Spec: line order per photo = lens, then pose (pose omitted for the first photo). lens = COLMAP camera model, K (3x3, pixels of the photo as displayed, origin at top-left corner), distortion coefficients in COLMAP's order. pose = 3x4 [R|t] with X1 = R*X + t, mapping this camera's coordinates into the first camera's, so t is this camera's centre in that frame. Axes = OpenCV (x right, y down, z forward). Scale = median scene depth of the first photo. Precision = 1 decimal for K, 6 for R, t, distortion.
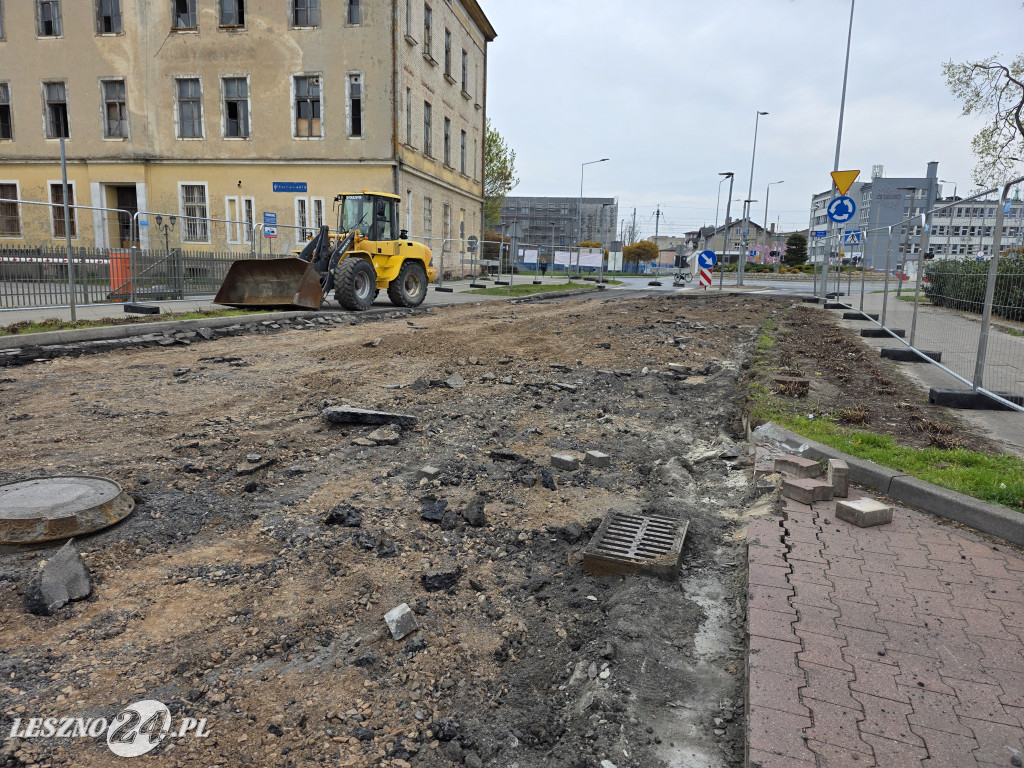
lens RADIAL K [[667.3, 0, 512.0], [0, 667.3, 384.0], [0, 0, 1]] dist [0.062821, -0.053339]
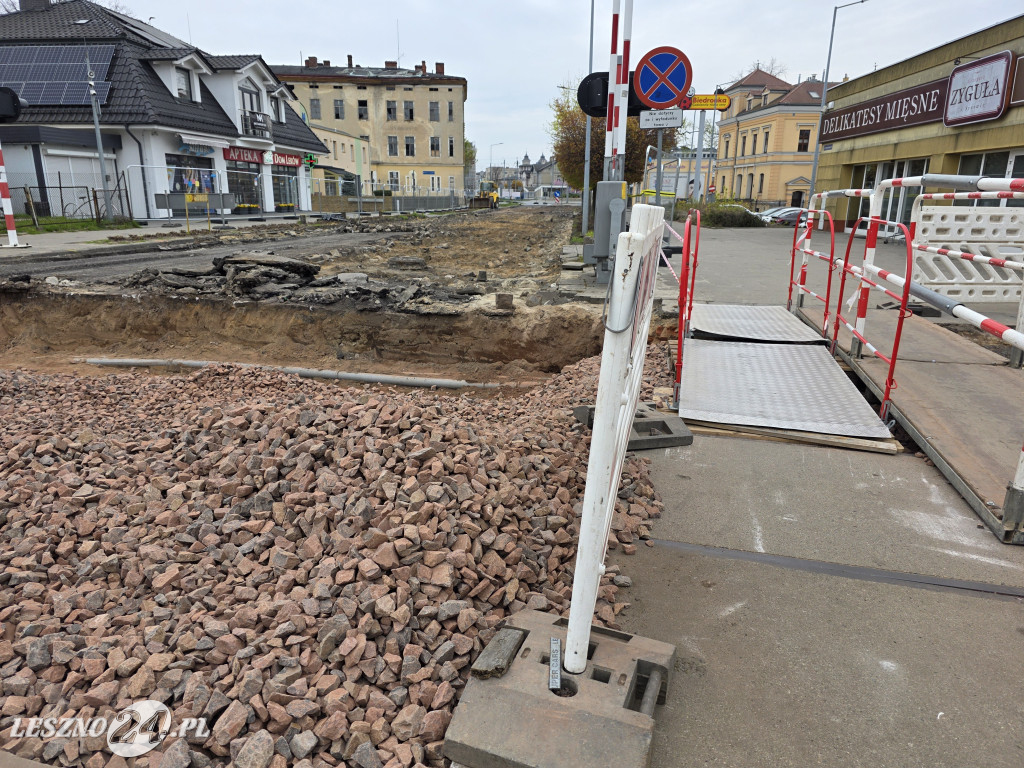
lens RADIAL K [[667.3, 0, 512.0], [0, 667.3, 384.0], [0, 0, 1]] dist [0.062821, -0.053339]
pose [[0.966800, -0.084897, 0.241019, -0.780142], [0.058976, 0.991865, 0.112805, 0.340400], [-0.248635, -0.094845, 0.963942, -2.139261]]
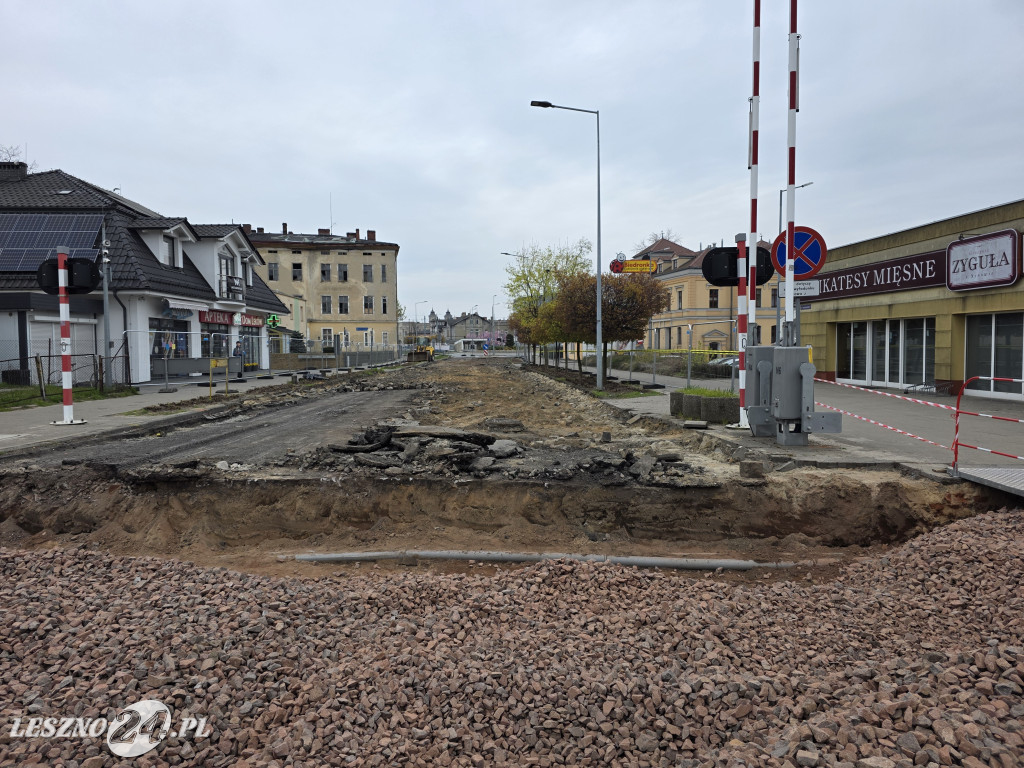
lens RADIAL K [[667.3, 0, 512.0], [0, 667.3, 384.0], [0, 0, 1]] dist [0.062821, -0.053339]
pose [[0.925747, -0.051634, 0.374603, -0.862493], [0.094086, 0.990932, -0.095927, 0.326546], [-0.366253, 0.124049, 0.922210, -2.101113]]
